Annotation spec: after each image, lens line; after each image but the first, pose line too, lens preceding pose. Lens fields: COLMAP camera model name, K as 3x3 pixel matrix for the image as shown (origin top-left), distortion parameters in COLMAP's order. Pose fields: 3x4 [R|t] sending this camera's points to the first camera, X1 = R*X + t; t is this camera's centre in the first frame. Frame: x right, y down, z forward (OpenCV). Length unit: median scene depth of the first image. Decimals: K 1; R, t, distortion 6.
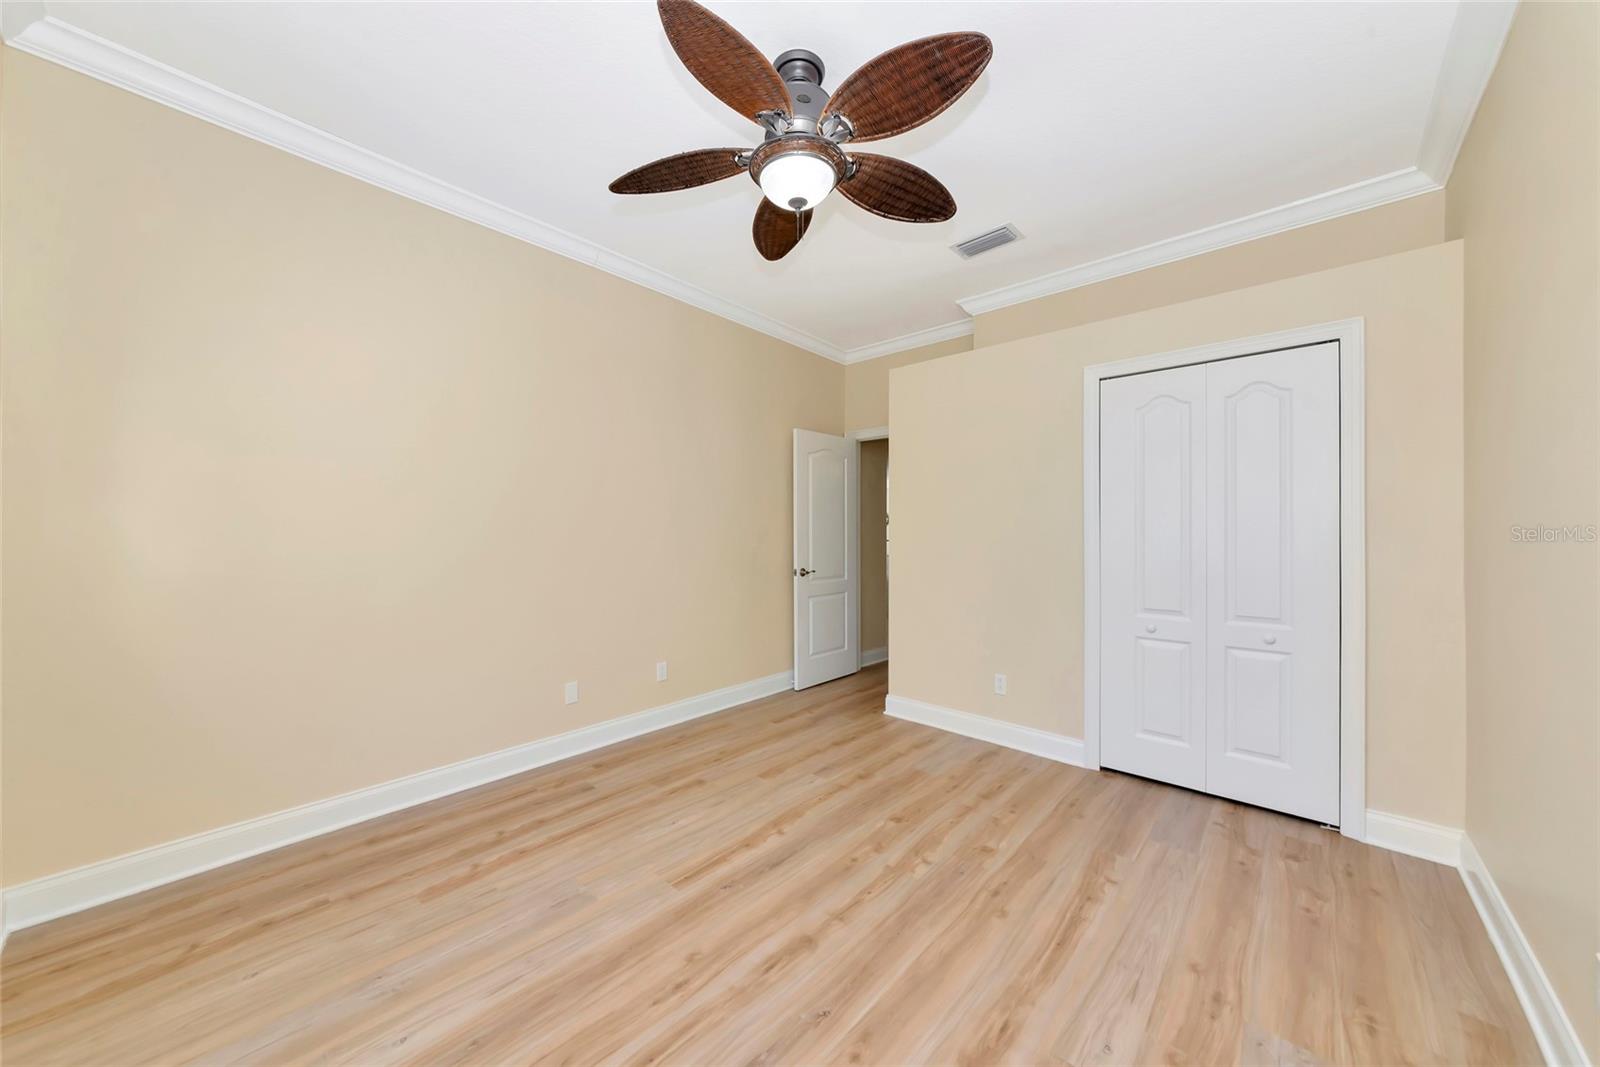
lens RADIAL K [[563.7, 0, 798.7], [0, 563.7, 528.0], [0, 0, 1]] dist [-0.000346, 0.000115]
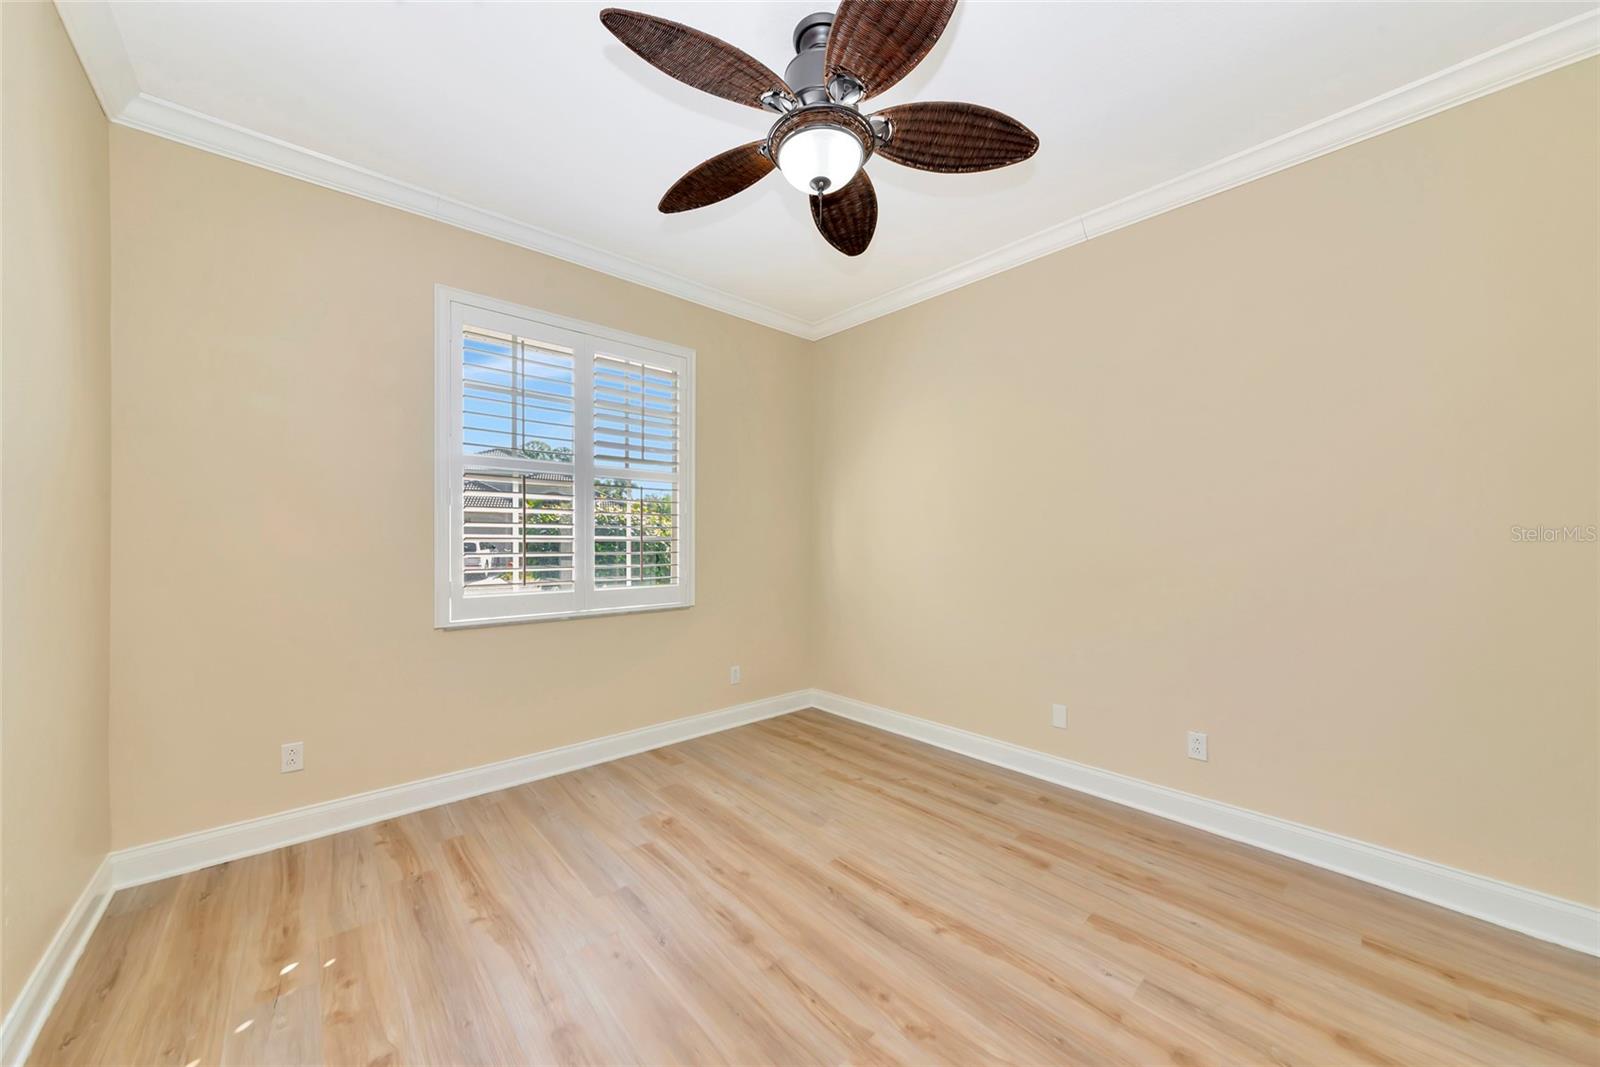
lens RADIAL K [[563.7, 0, 798.7], [0, 563.7, 528.0], [0, 0, 1]] dist [-0.000346, 0.000115]
pose [[-0.097678, -0.020565, -0.995006, 0.834862], [0.000949, 0.999784, -0.020757, -0.004619], [0.995218, -0.002972, -0.097638, 0.946851]]
